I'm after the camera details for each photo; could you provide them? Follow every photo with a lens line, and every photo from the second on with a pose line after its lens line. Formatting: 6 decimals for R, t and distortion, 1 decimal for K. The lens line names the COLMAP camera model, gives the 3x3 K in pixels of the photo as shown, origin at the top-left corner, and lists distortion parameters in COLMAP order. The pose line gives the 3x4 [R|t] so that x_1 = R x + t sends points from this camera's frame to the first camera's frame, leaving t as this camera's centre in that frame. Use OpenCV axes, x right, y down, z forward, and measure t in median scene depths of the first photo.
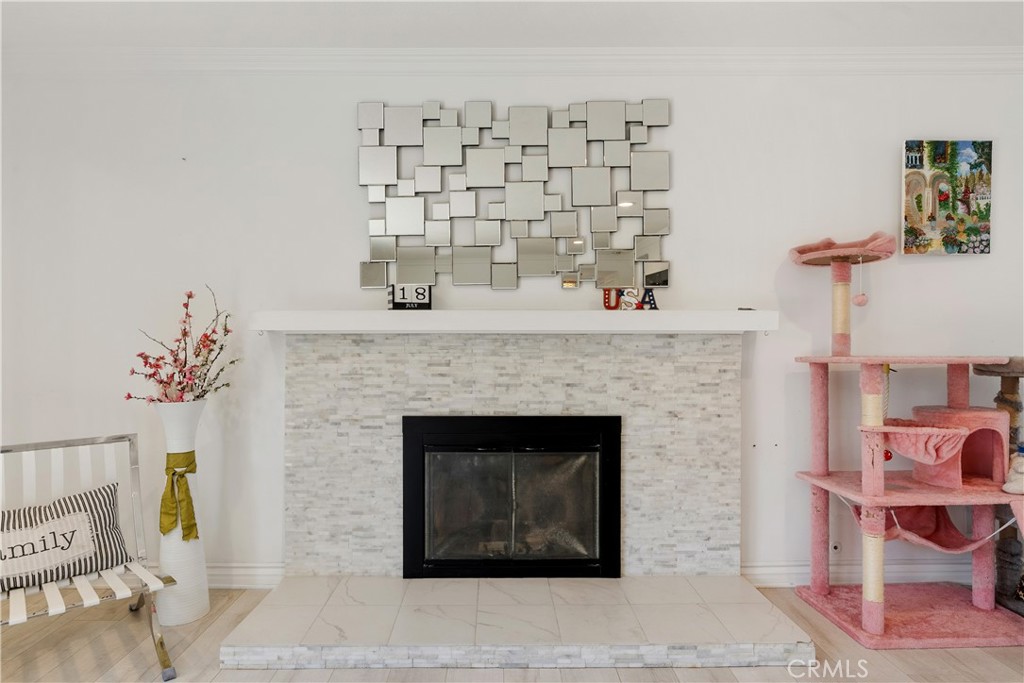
lens RADIAL K [[572.0, 0, 491.4], [0, 572.0, 345.5], [0, 0, 1]] dist [-0.007865, 0.000887]
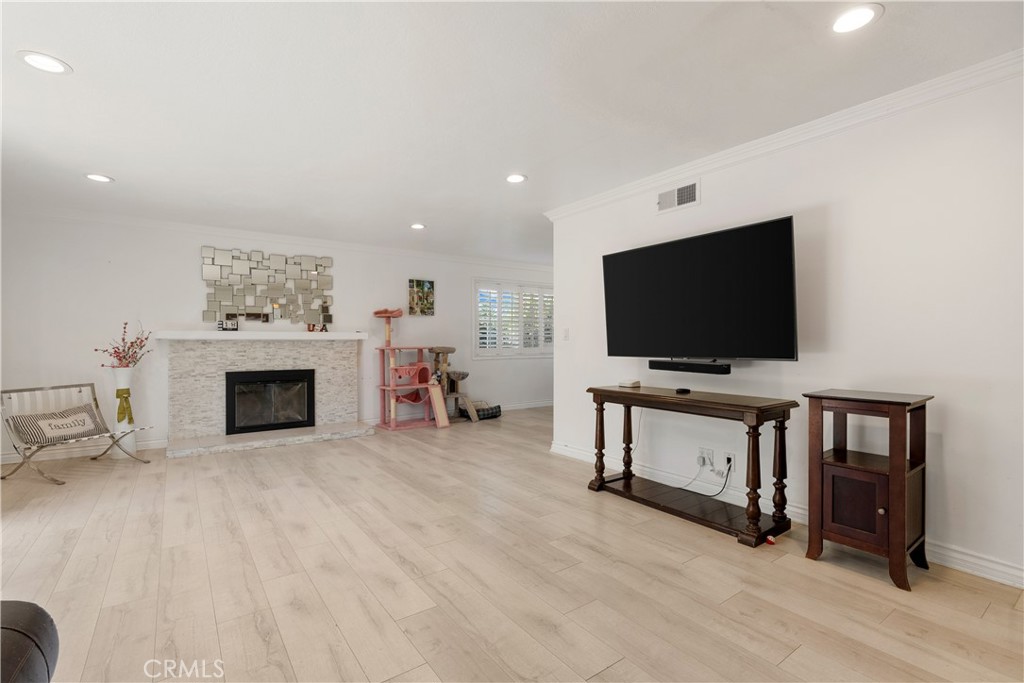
lens RADIAL K [[466.2, 0, 507.4], [0, 466.2, 343.0], [0, 0, 1]] dist [0.001879, 0.001936]
pose [[0.804229, -0.001895, 0.594316, -0.376702], [0.009567, 0.999907, -0.009759, 0.025153], [-0.594242, 0.013535, 0.804172, -1.423366]]
